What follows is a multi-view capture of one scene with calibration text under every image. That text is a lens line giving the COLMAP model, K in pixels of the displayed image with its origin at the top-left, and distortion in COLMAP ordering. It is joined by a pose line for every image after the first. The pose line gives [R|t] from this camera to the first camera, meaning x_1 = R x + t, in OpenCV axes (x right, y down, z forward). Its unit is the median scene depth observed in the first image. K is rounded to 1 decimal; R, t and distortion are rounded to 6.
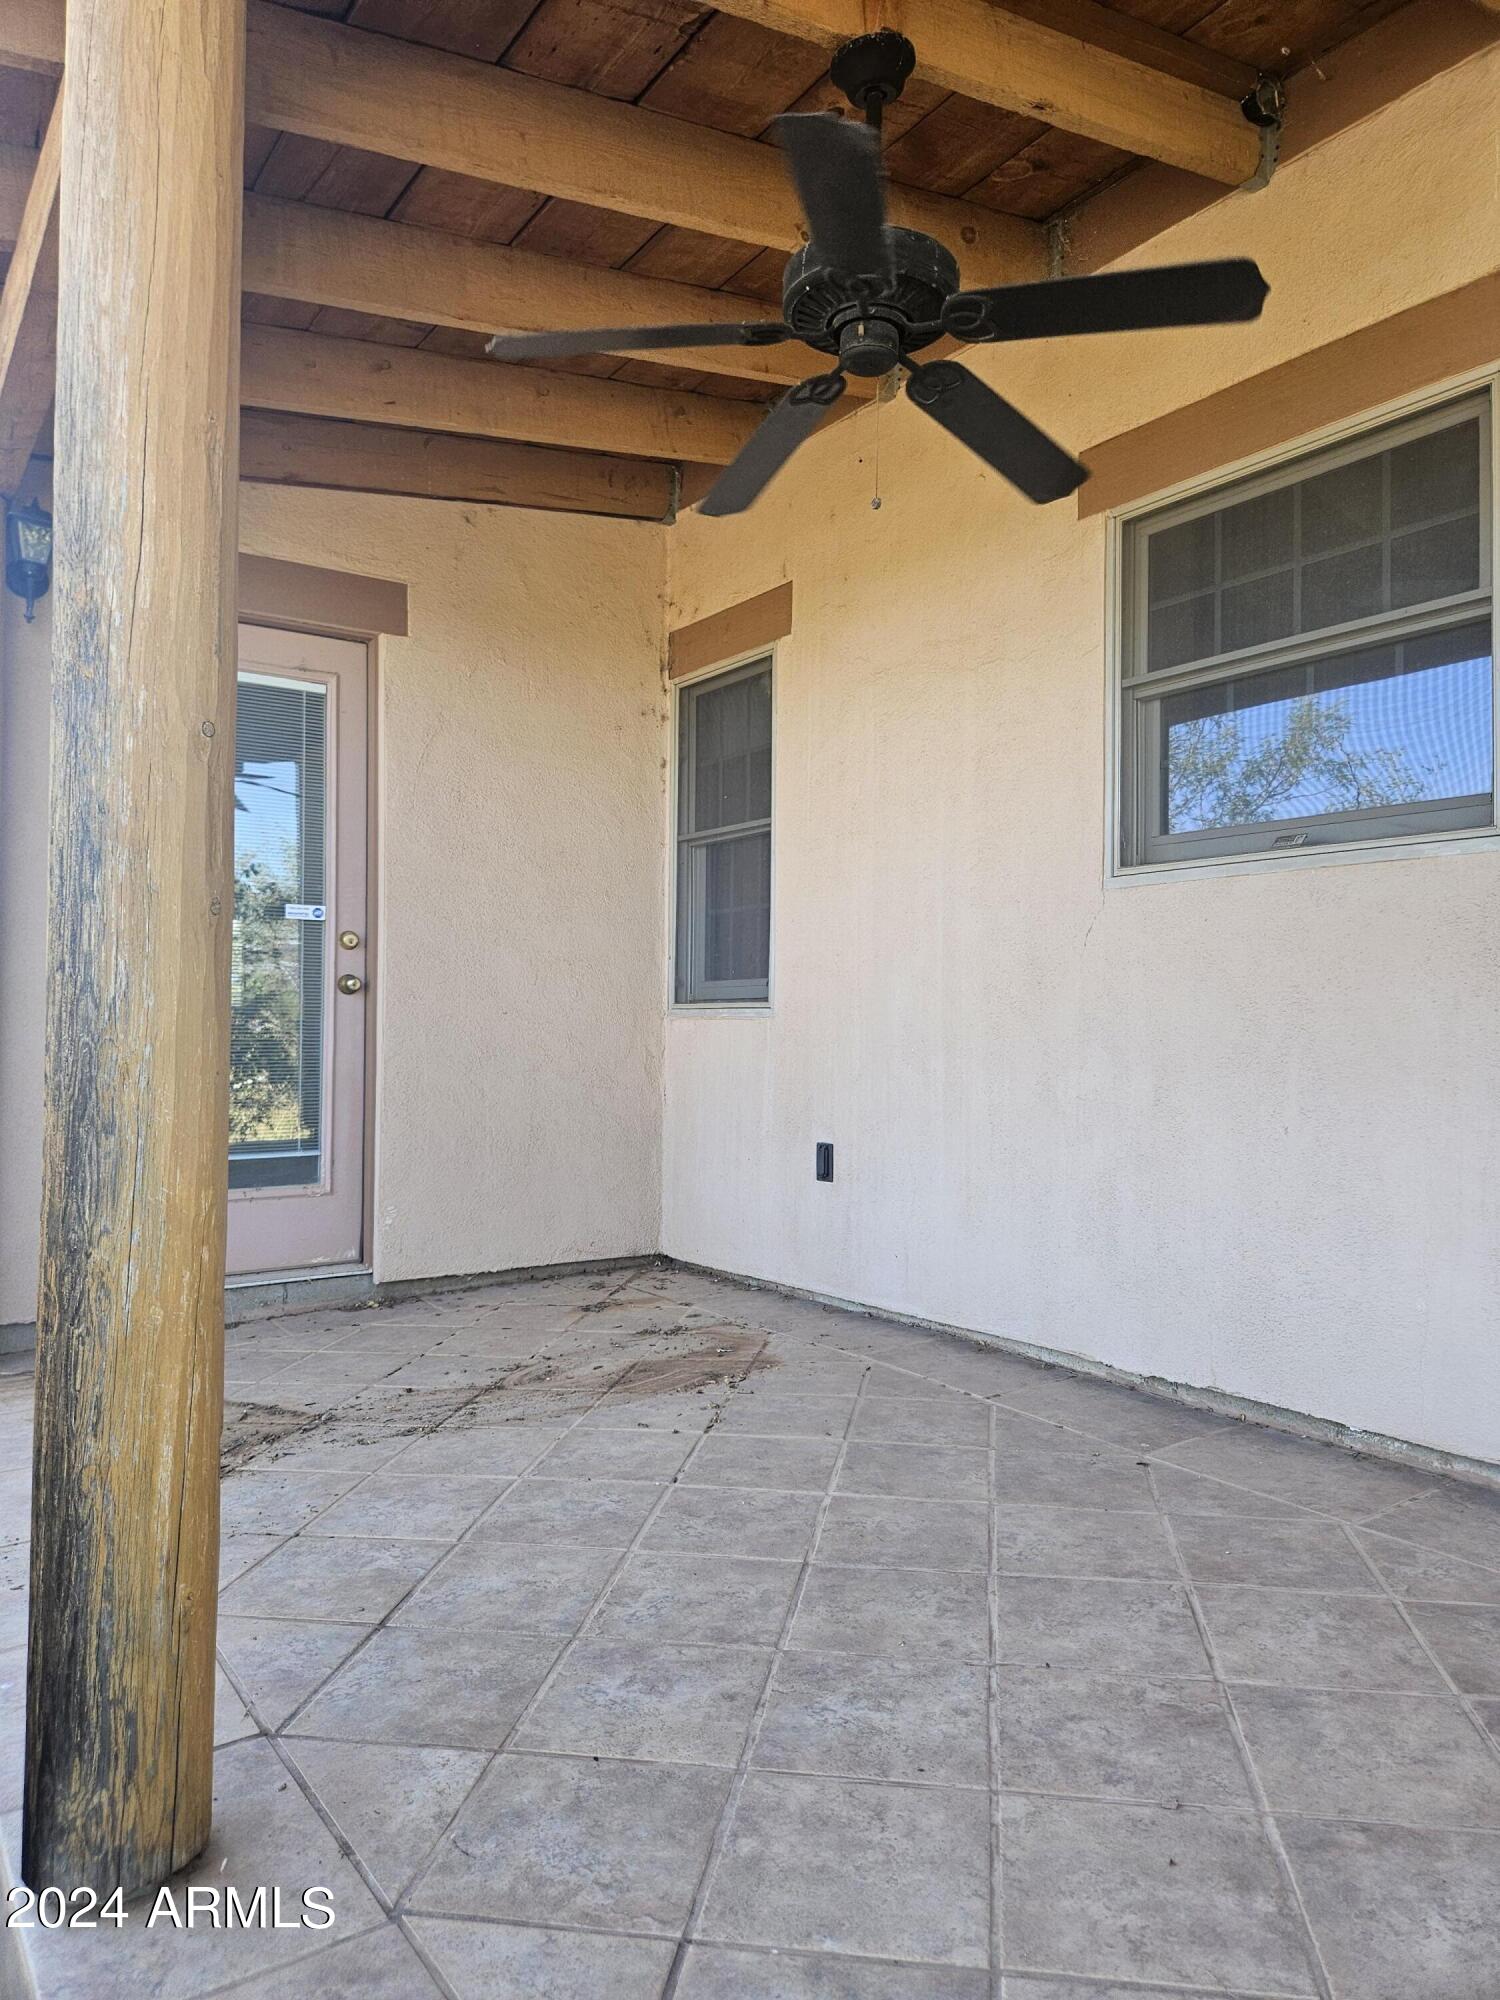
lens RADIAL K [[1333.2, 0, 750.0], [0, 1333.2, 1000.0], [0, 0, 1]] dist [0.029706, -0.002804]
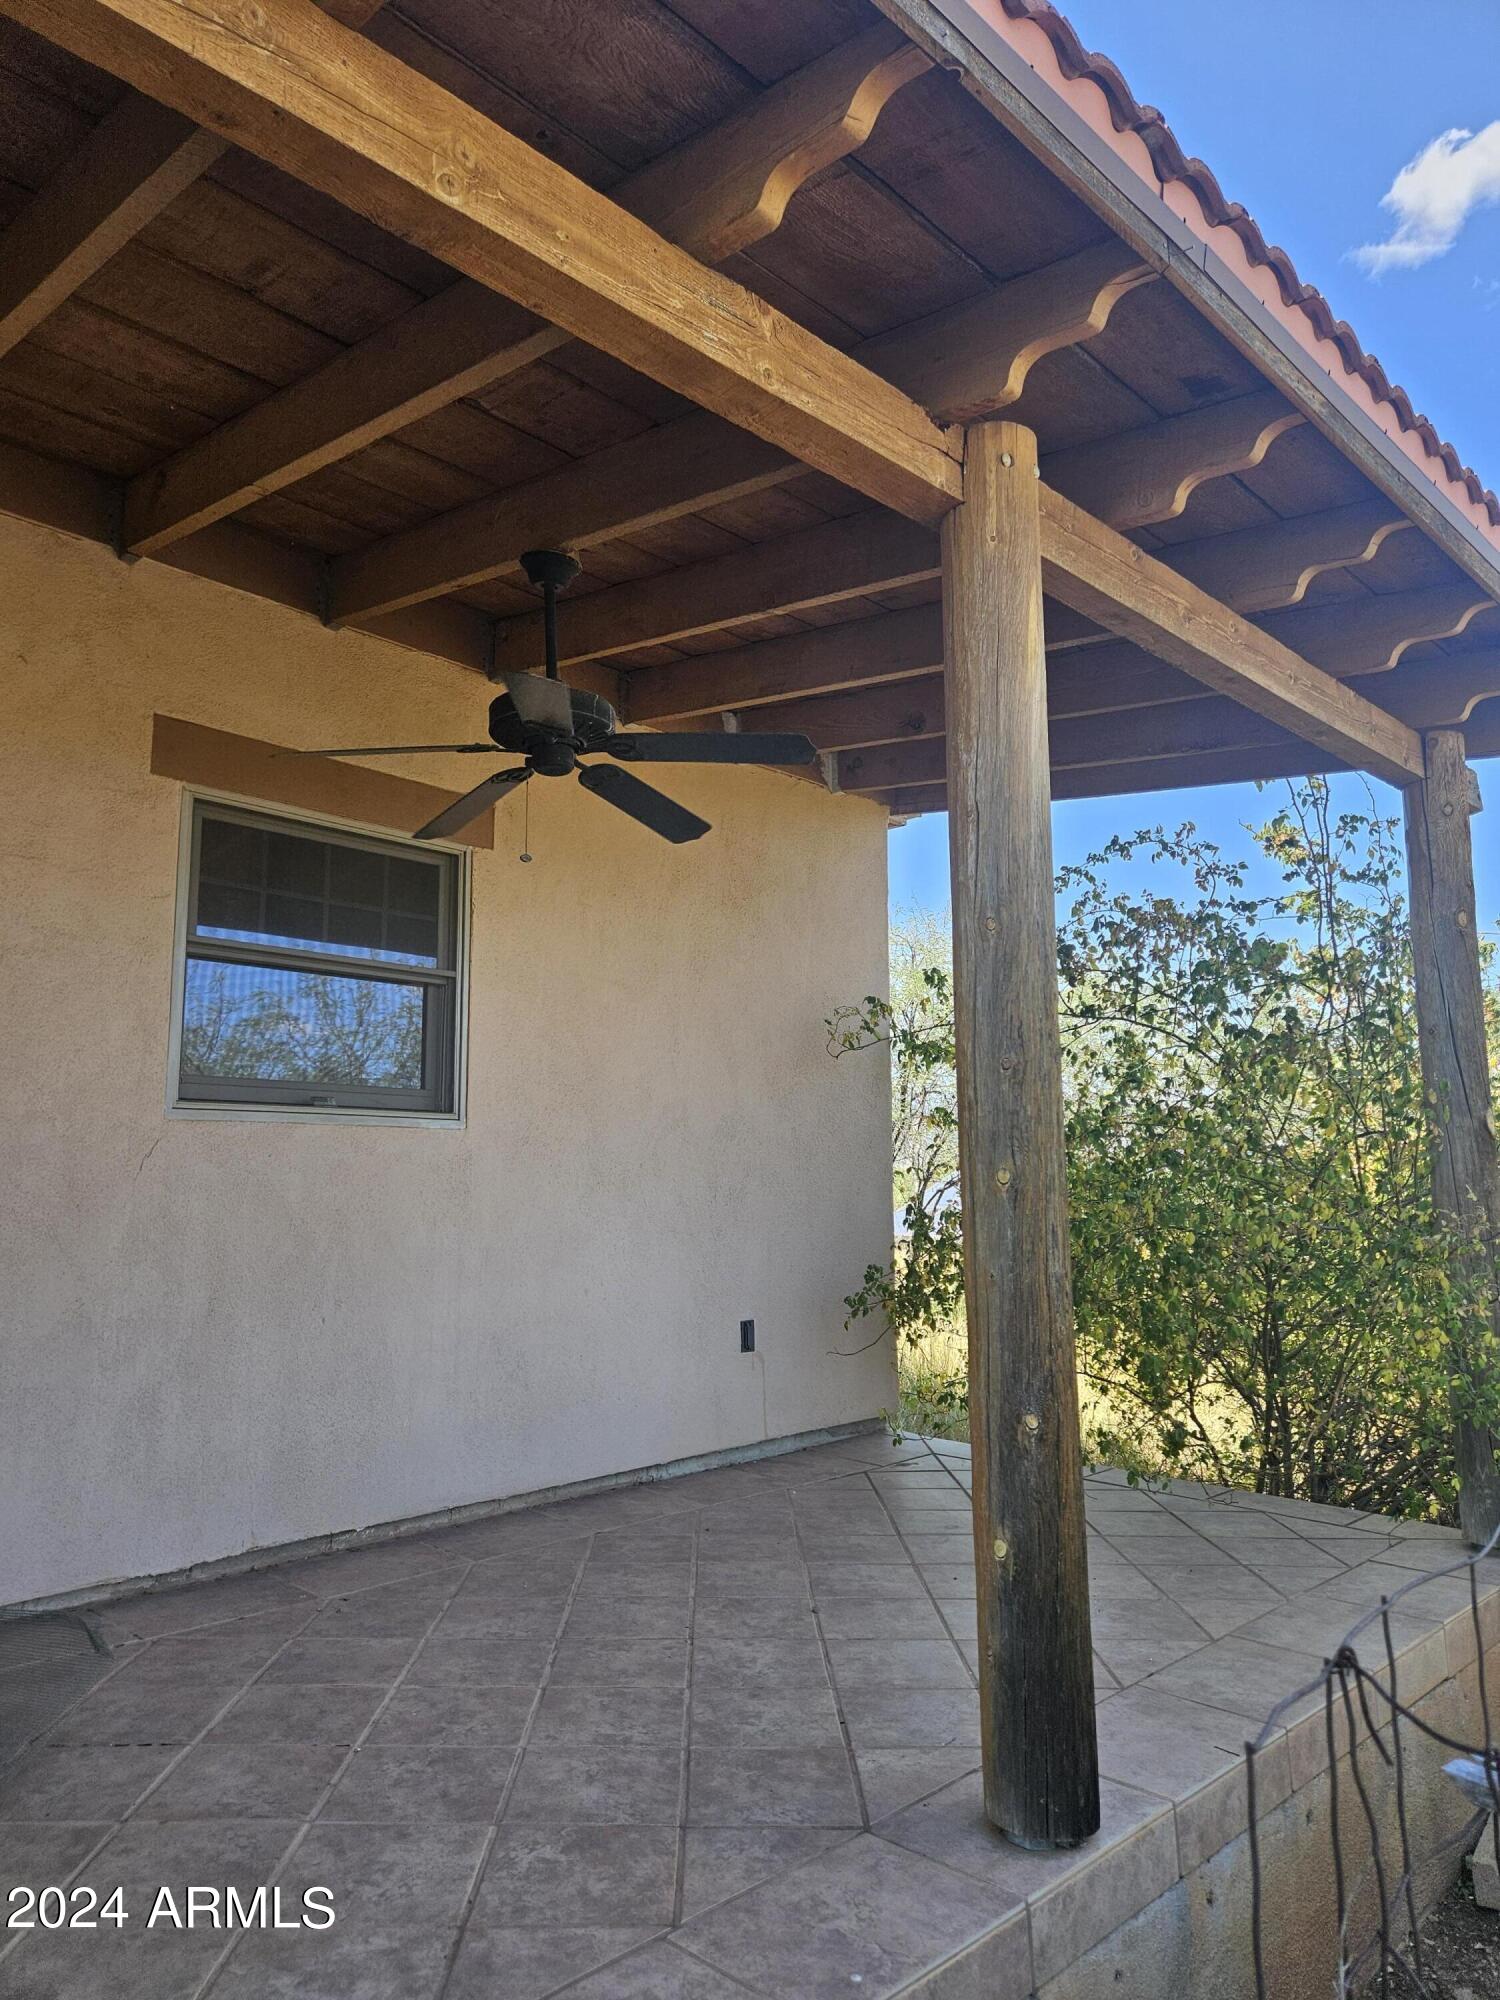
lens RADIAL K [[1333.2, 0, 750.0], [0, 1333.2, 1000.0], [0, 0, 1]] dist [0.029706, -0.002804]
pose [[-0.173932, 0.139497, 0.974827, -1.284029], [-0.006617, 0.989728, -0.142809, -0.038007], [-0.984735, -0.031290, -0.171222, 1.025914]]
